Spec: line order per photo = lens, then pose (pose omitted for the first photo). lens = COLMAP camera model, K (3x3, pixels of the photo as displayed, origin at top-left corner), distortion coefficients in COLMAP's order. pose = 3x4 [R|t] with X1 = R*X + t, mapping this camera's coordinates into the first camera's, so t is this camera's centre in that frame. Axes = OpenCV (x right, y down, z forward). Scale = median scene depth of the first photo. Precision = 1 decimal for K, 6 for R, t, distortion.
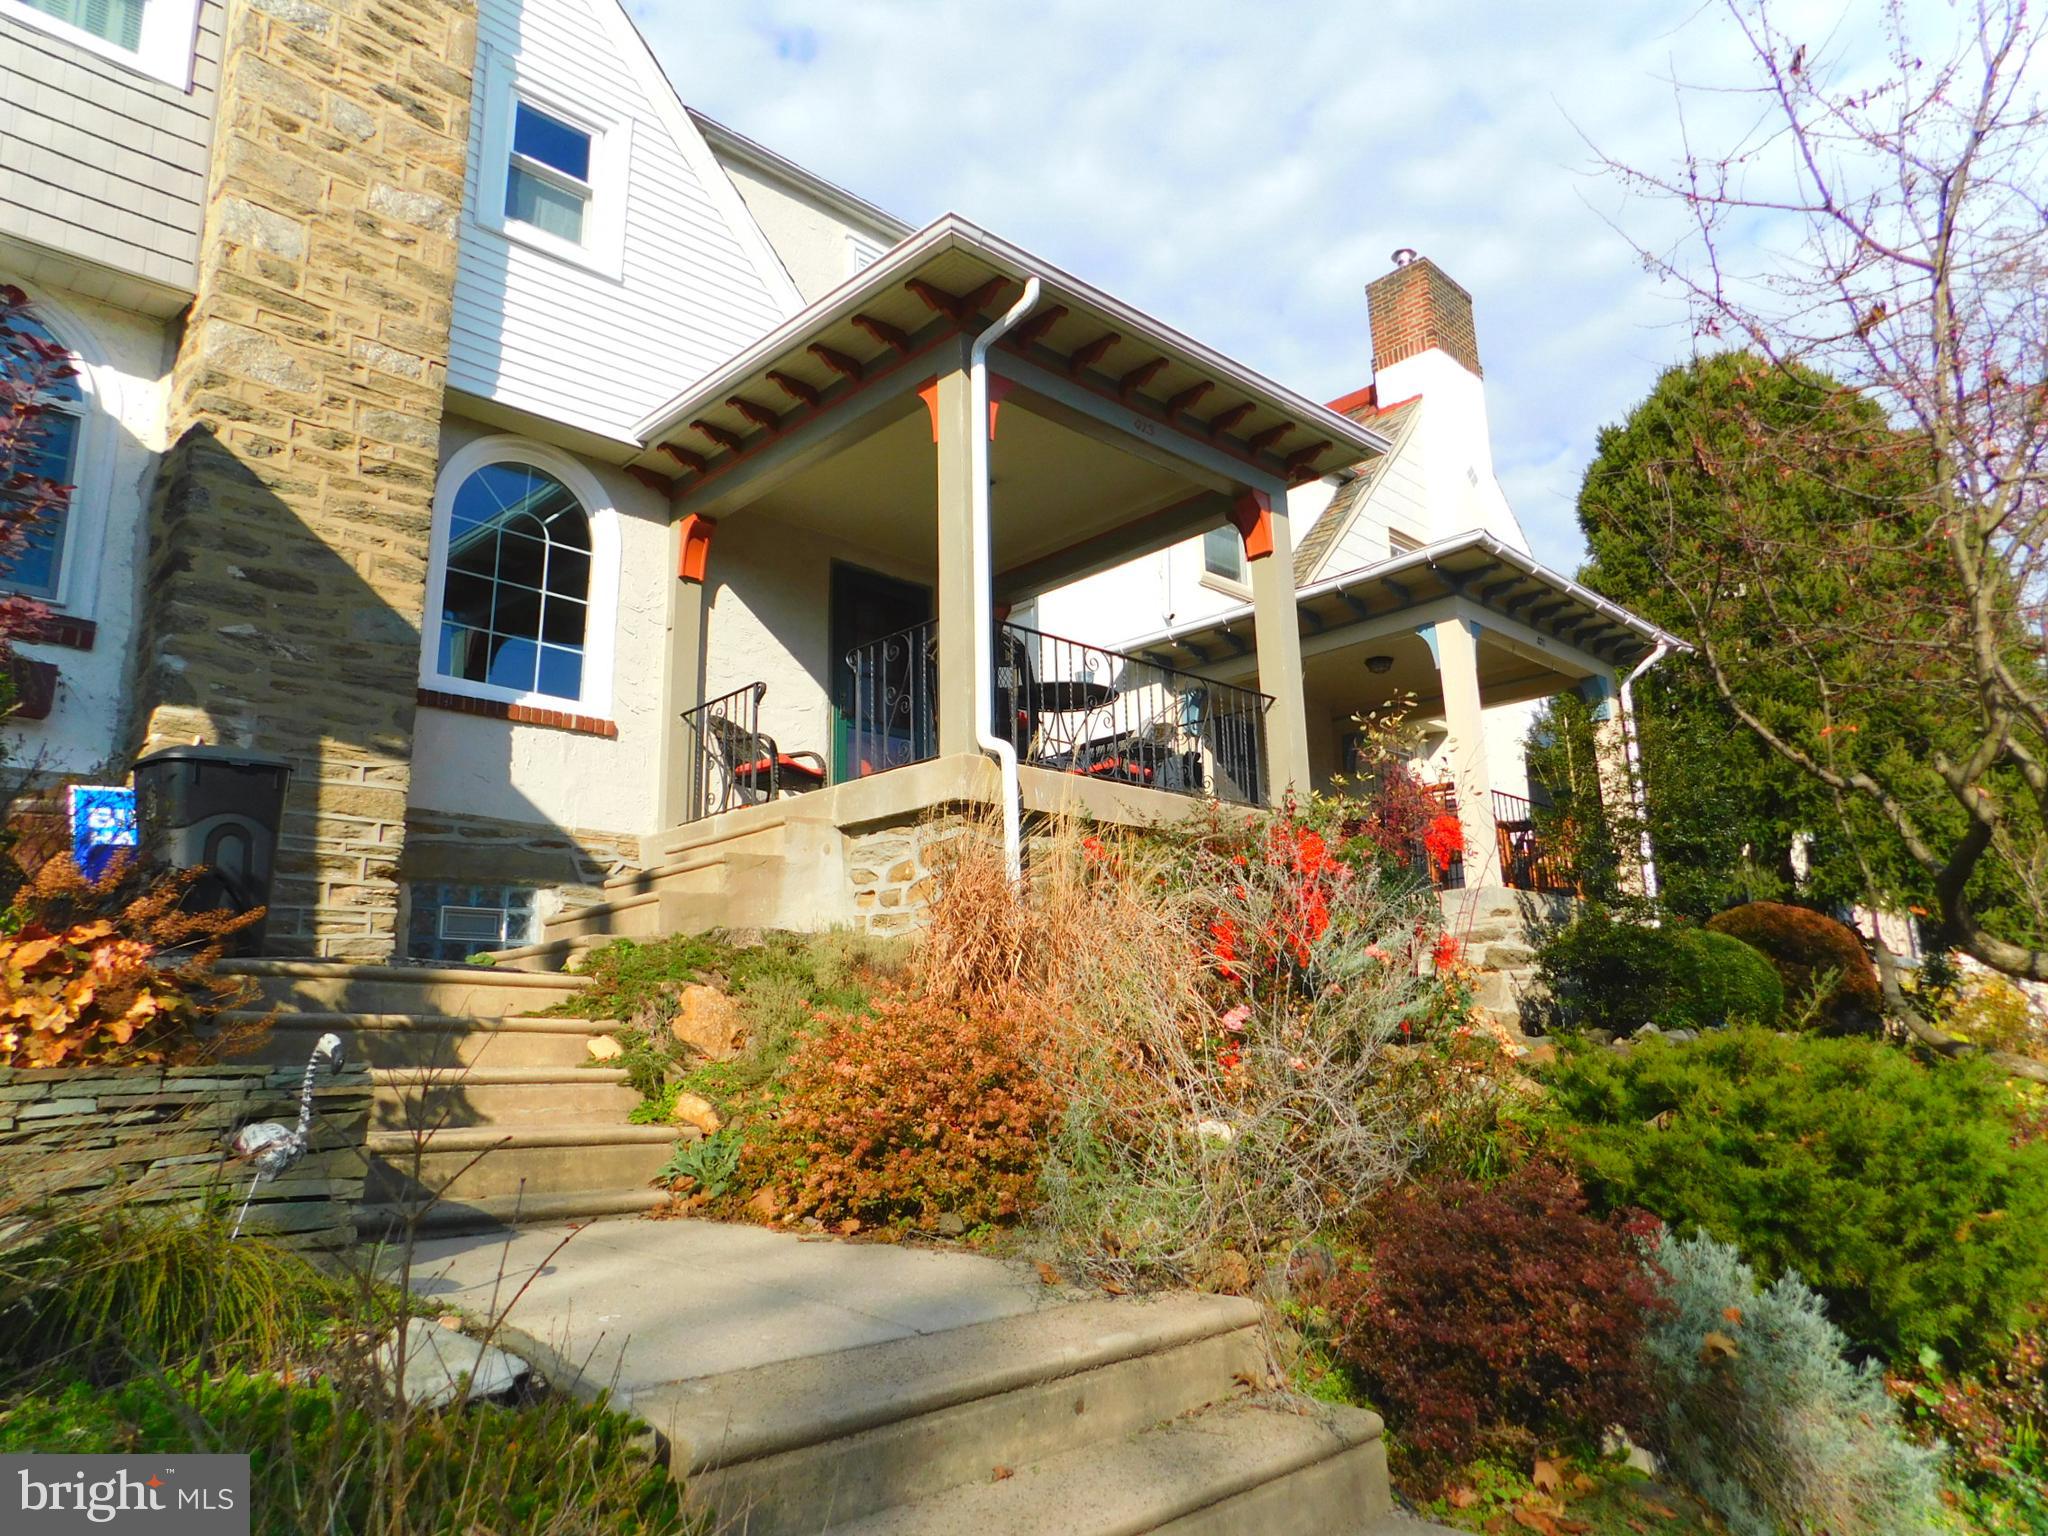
lens RADIAL K [[1386.8, 0, 1031.2], [0, 1386.8, 764.5], [0, 0, 1]] dist [-0.062881, 0.069805]
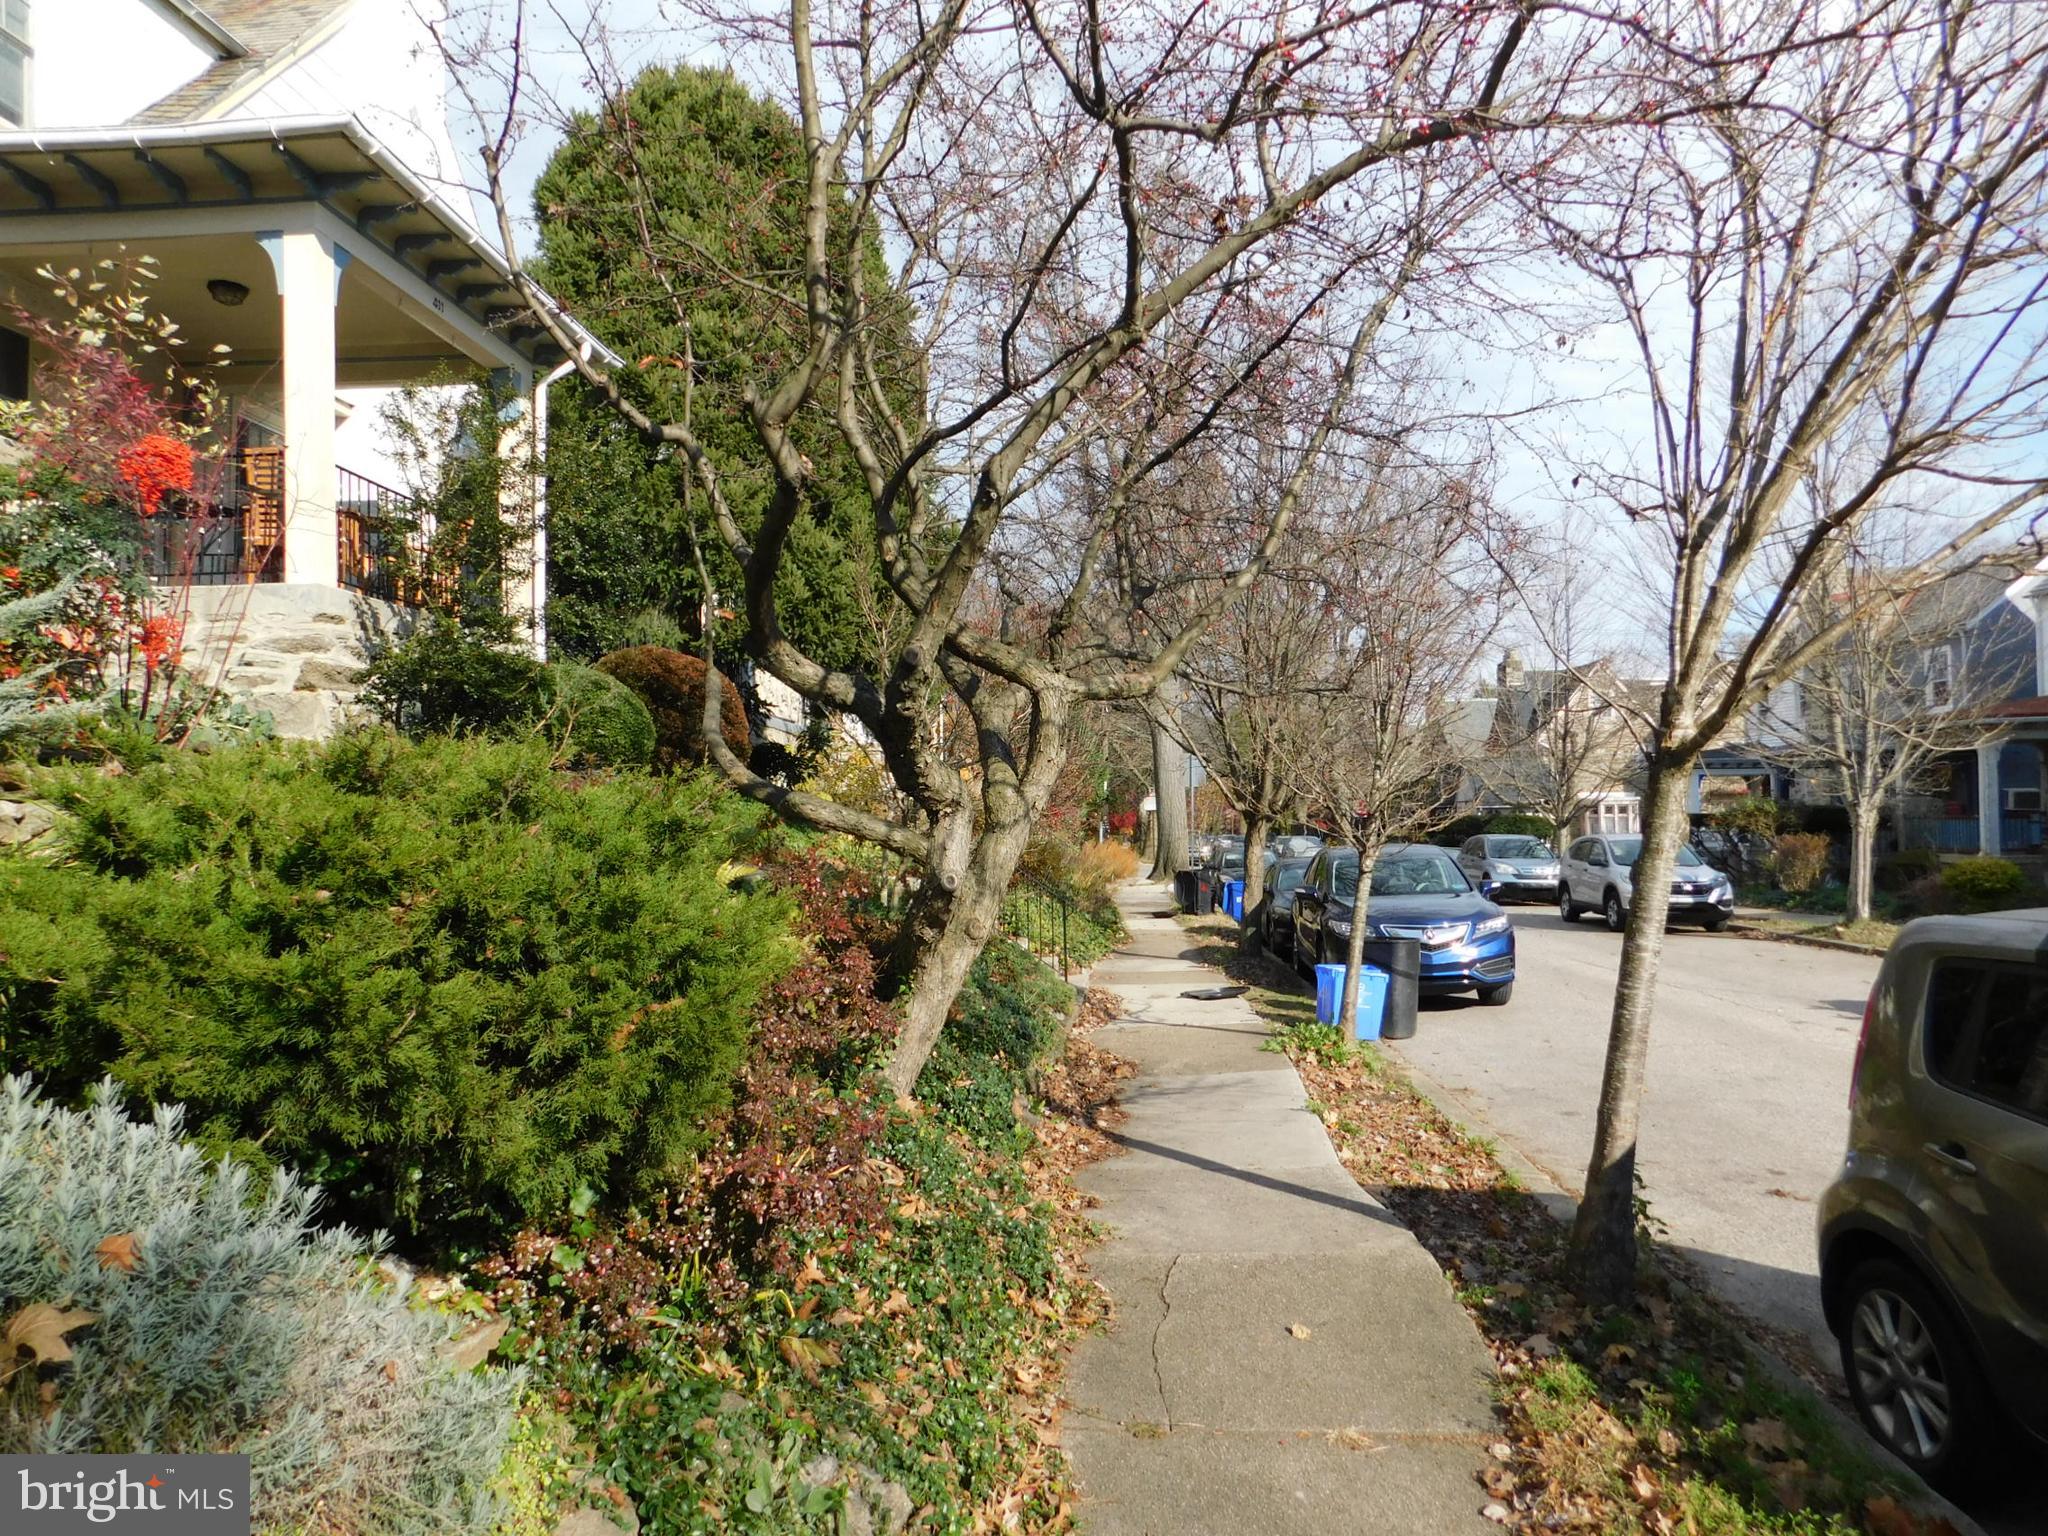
lens RADIAL K [[1350.5, 0, 1024.0], [0, 1350.5, 768.0], [0, 0, 1]] dist [-0.040822, 0.000842]
pose [[0.755014, 0.037941, 0.654610, 0.175060], [-0.151387, 0.981440, 0.117722, 0.049815], [-0.637993, -0.187981, 0.746745, 0.185874]]
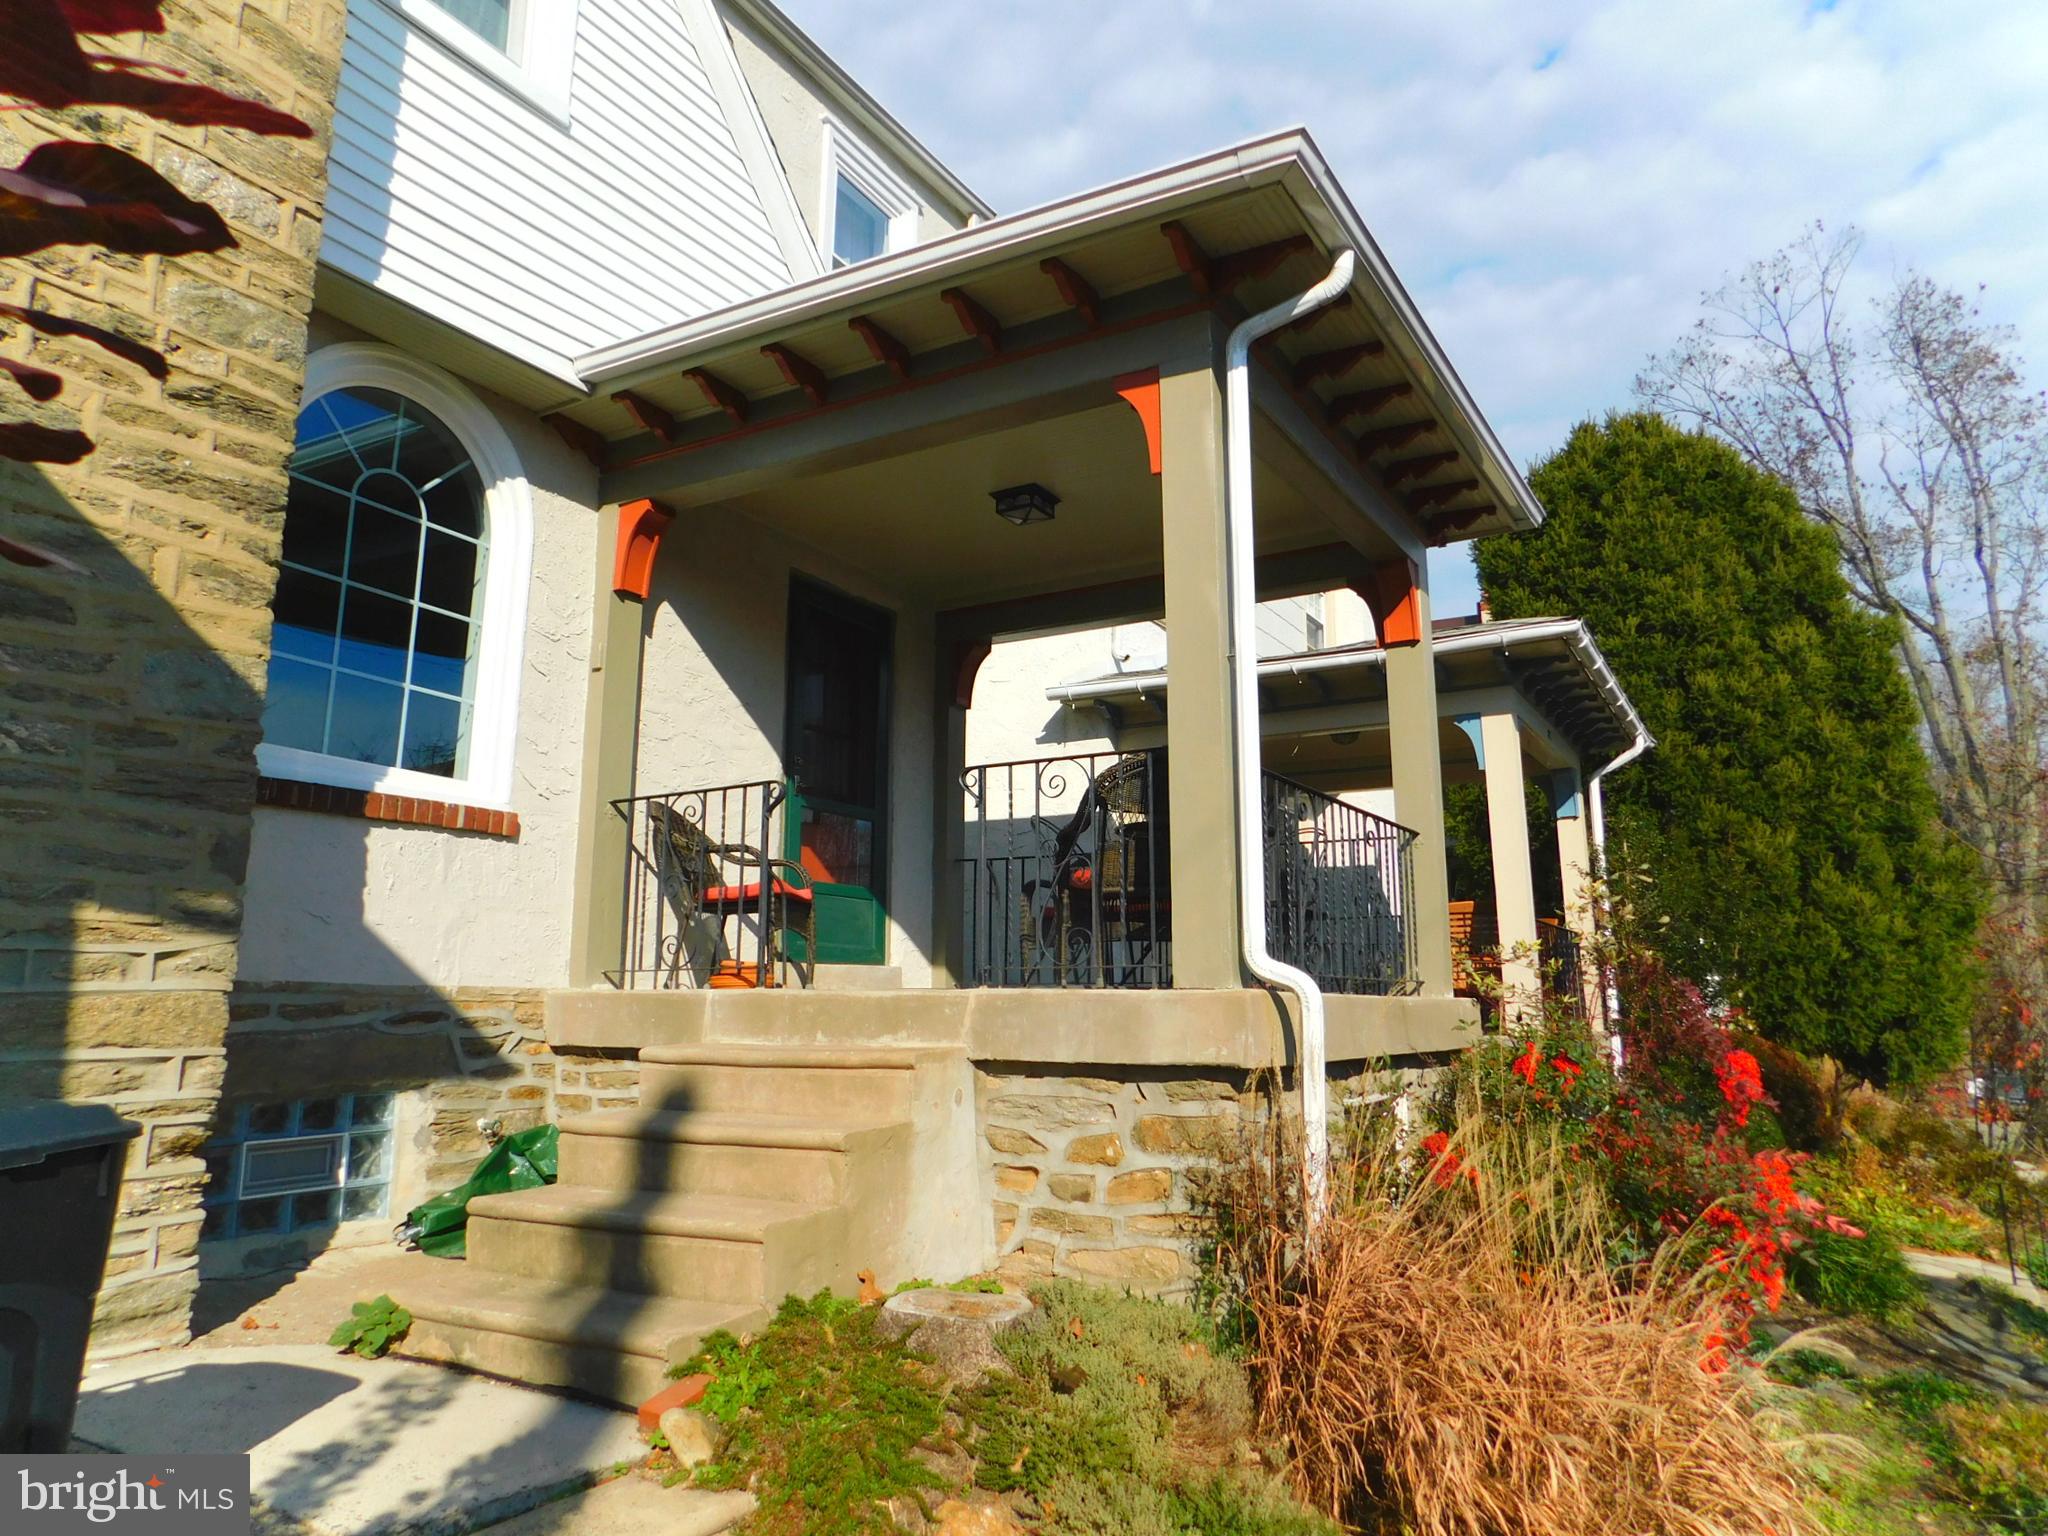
lens RADIAL K [[1386.8, 0, 1031.2], [0, 1386.8, 764.5], [0, 0, 1]] dist [-0.062881, 0.069805]
pose [[0.962773, 0.071833, 0.260591, -0.247605], [-0.081978, 0.996233, 0.028259, -0.094980], [-0.257579, -0.048570, 0.965036, 0.327385]]
